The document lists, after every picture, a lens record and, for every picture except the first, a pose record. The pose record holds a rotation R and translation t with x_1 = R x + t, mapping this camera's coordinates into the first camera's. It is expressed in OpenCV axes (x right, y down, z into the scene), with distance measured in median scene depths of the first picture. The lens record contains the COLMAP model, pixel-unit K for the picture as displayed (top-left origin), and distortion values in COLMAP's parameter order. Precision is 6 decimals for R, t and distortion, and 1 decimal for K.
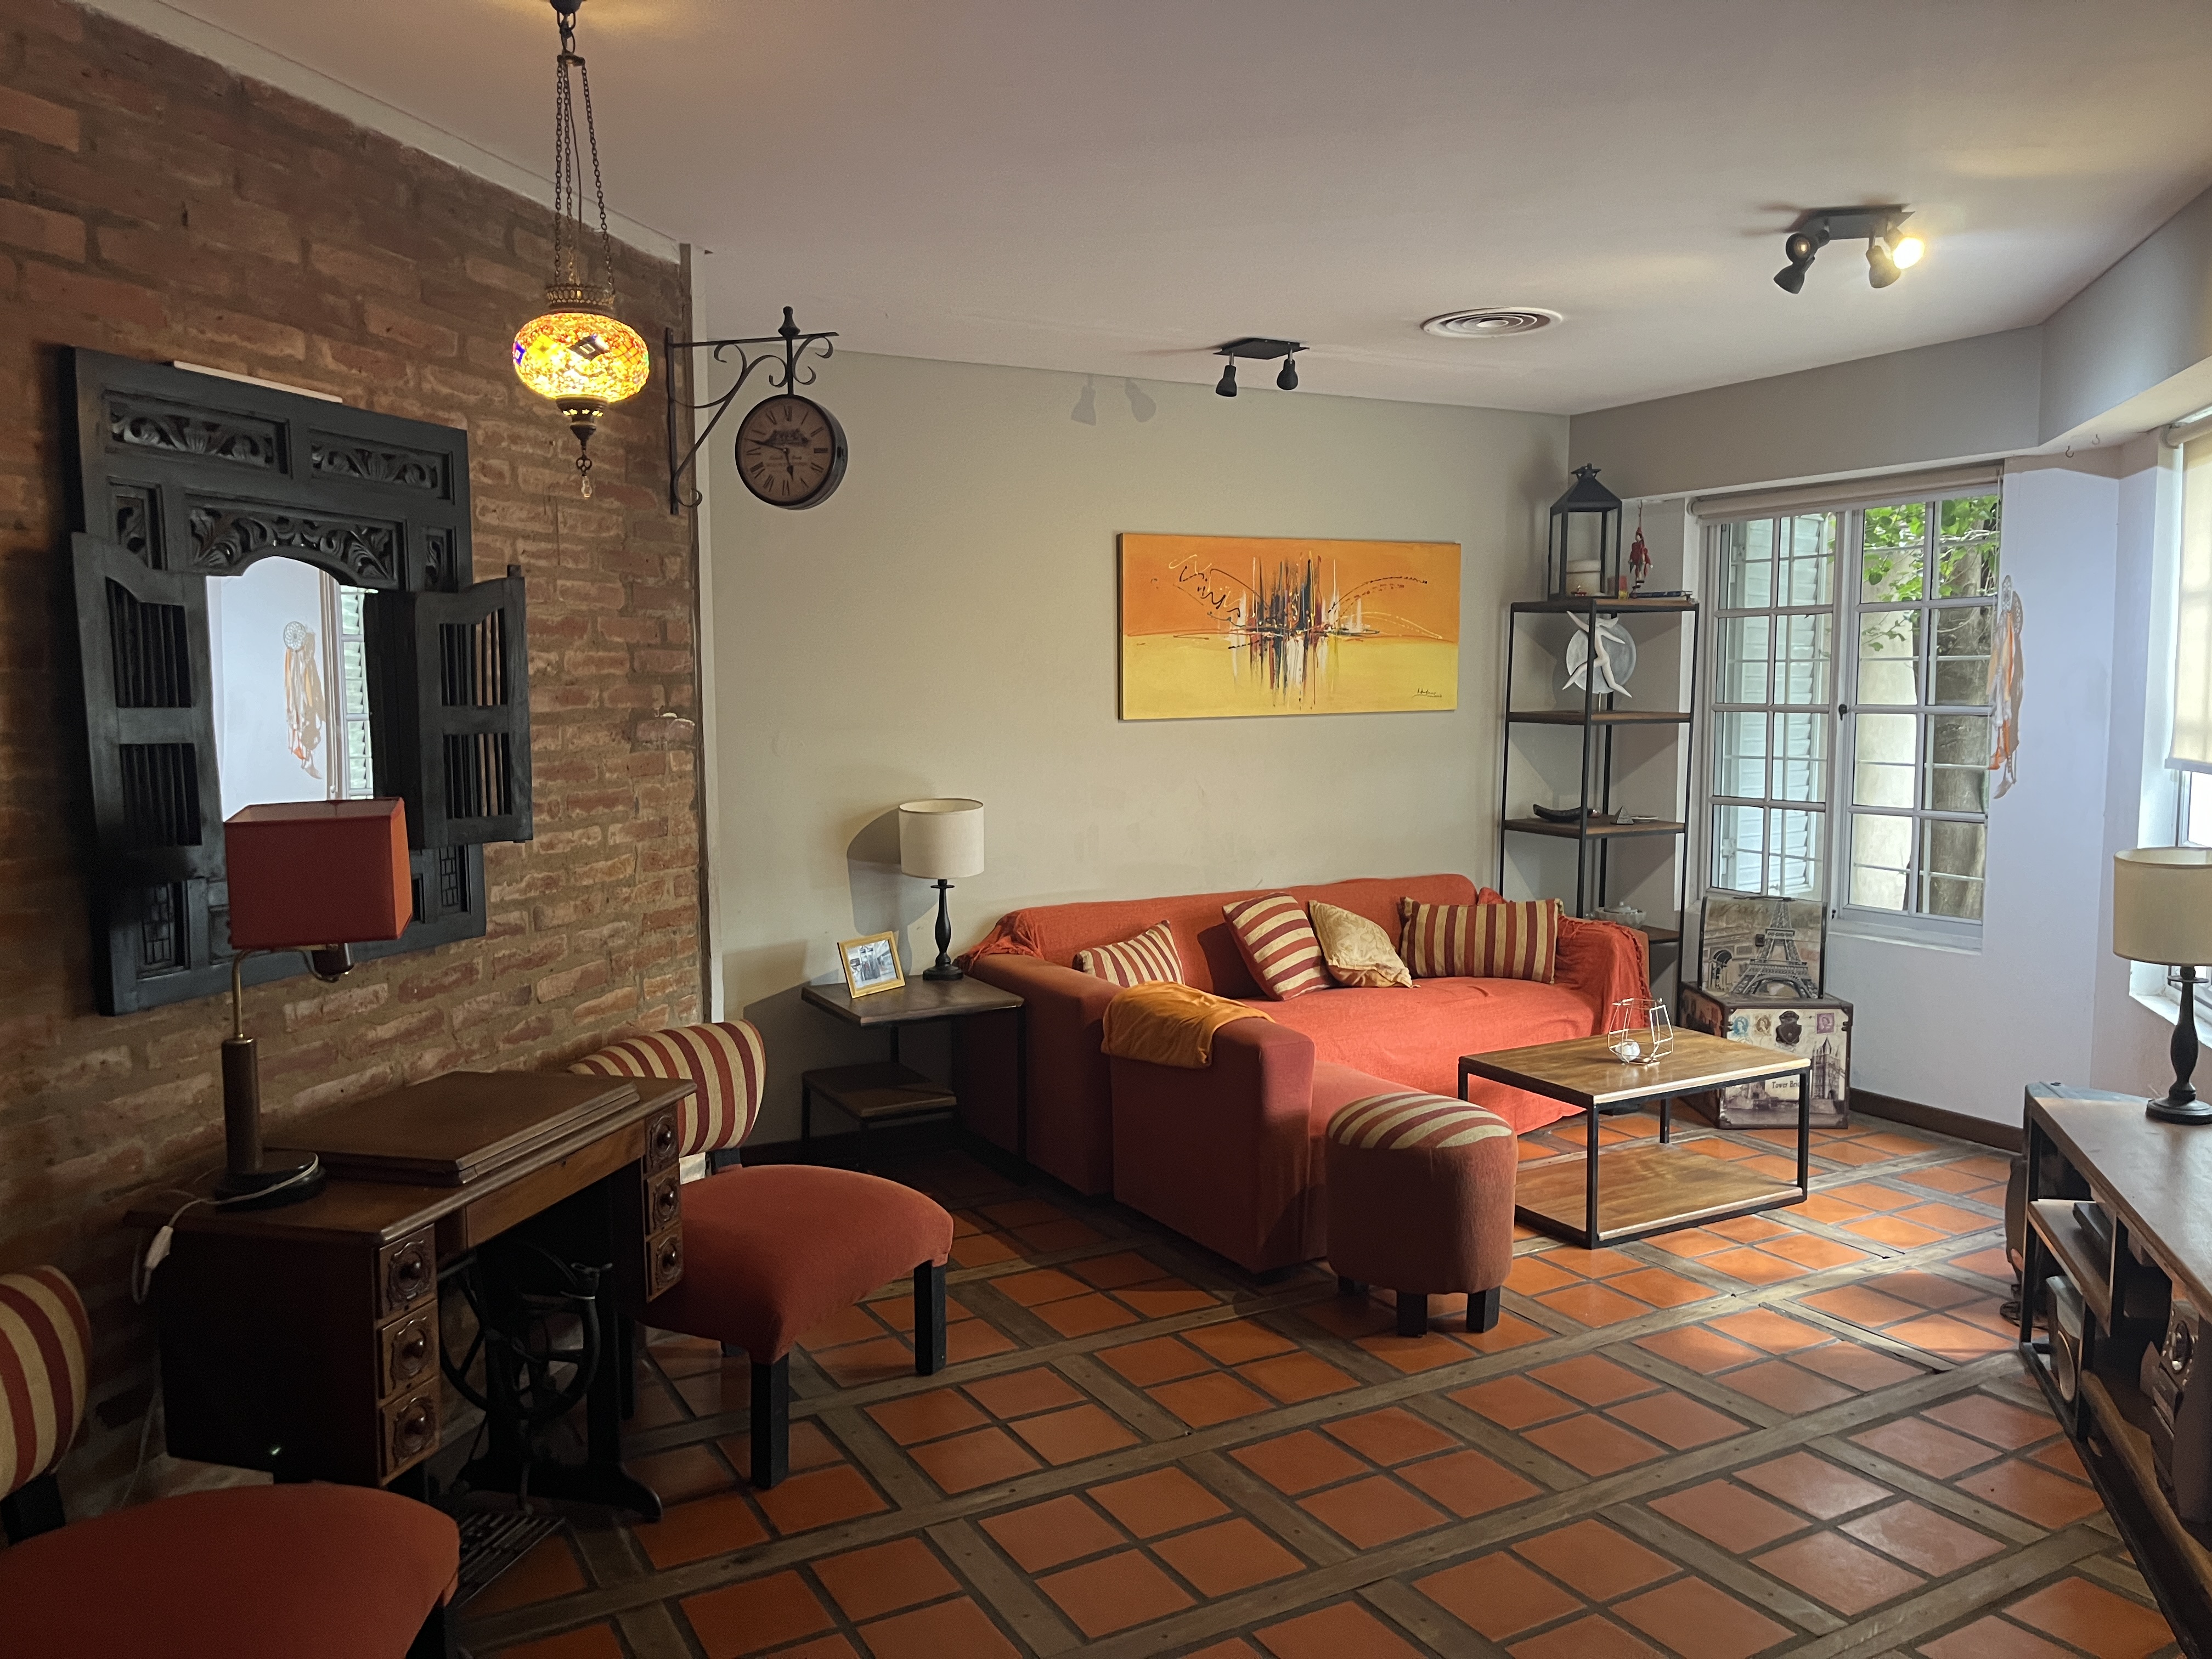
lens RADIAL K [[1671.0, 0, 1106.0], [0, 1671.0, 829.5], [0, 0, 1]] dist [0.078244, -0.095981]
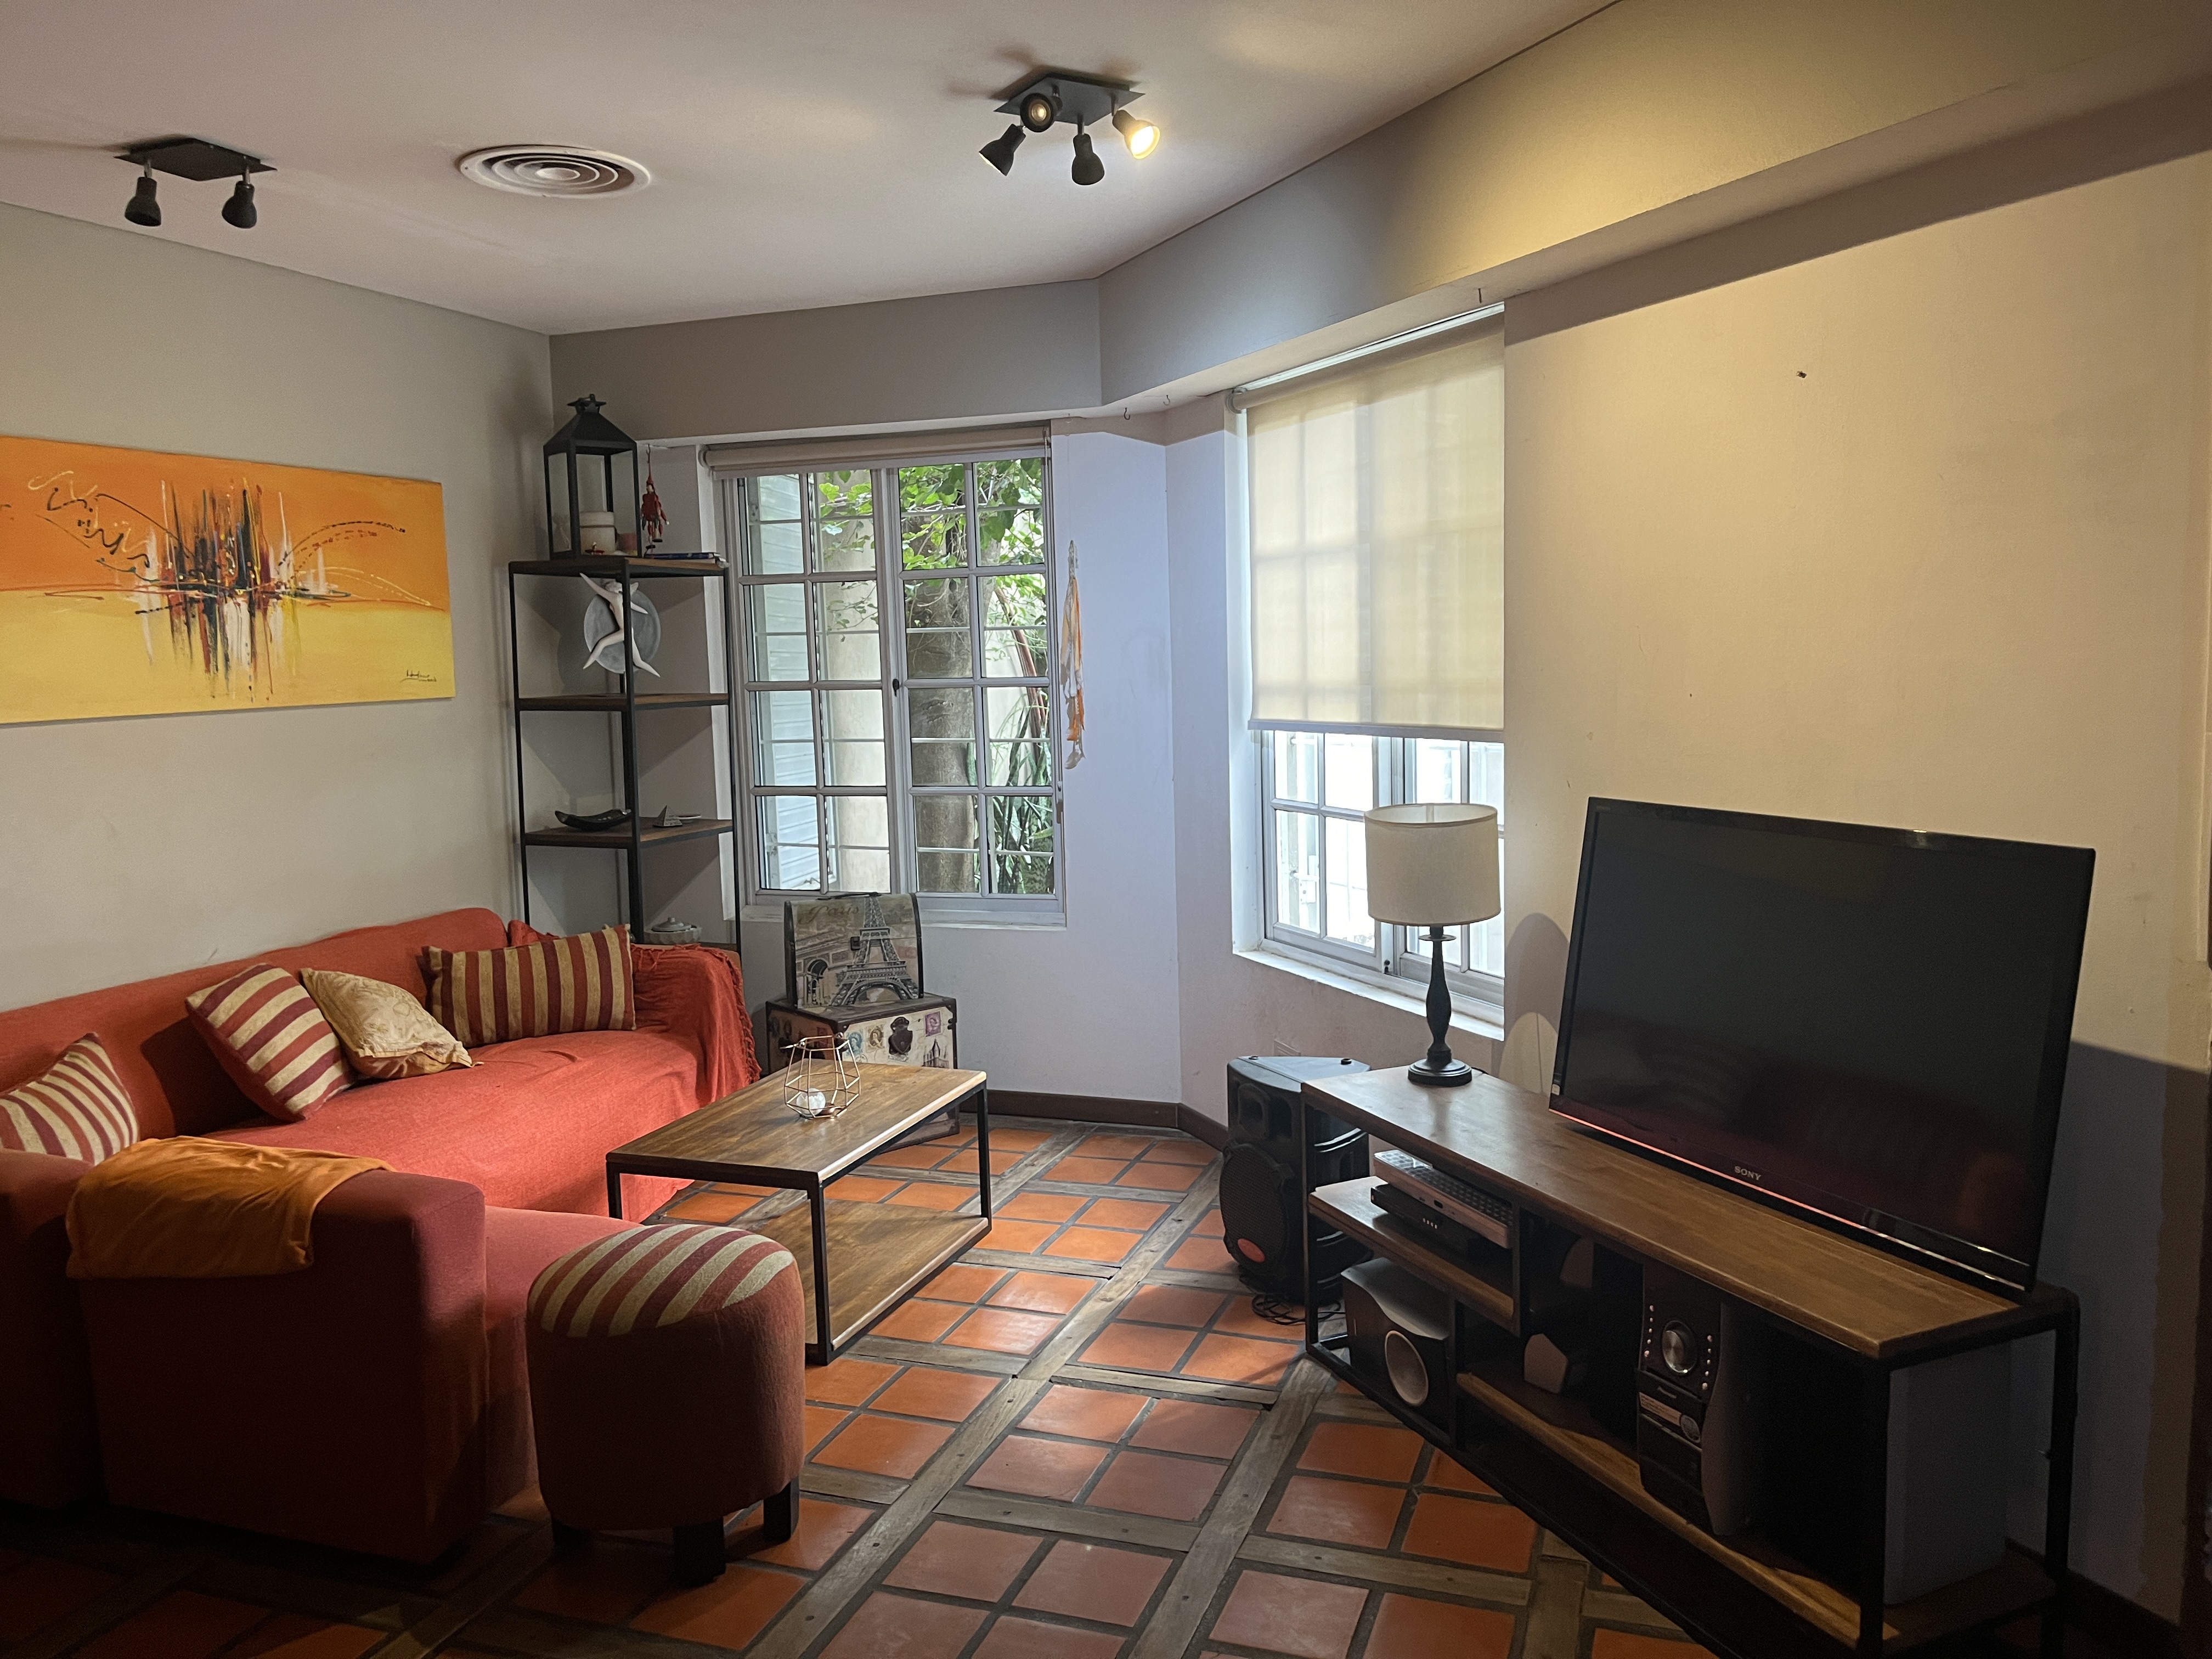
lens RADIAL K [[1671.0, 0, 1106.0], [0, 1671.0, 829.5], [0, 0, 1]] dist [0.078244, -0.095981]
pose [[0.759540, -0.083480, 0.645081, -0.078811], [0.080984, 0.996150, 0.033559, -0.013427], [-0.645399, 0.026752, 0.763377, 0.233168]]
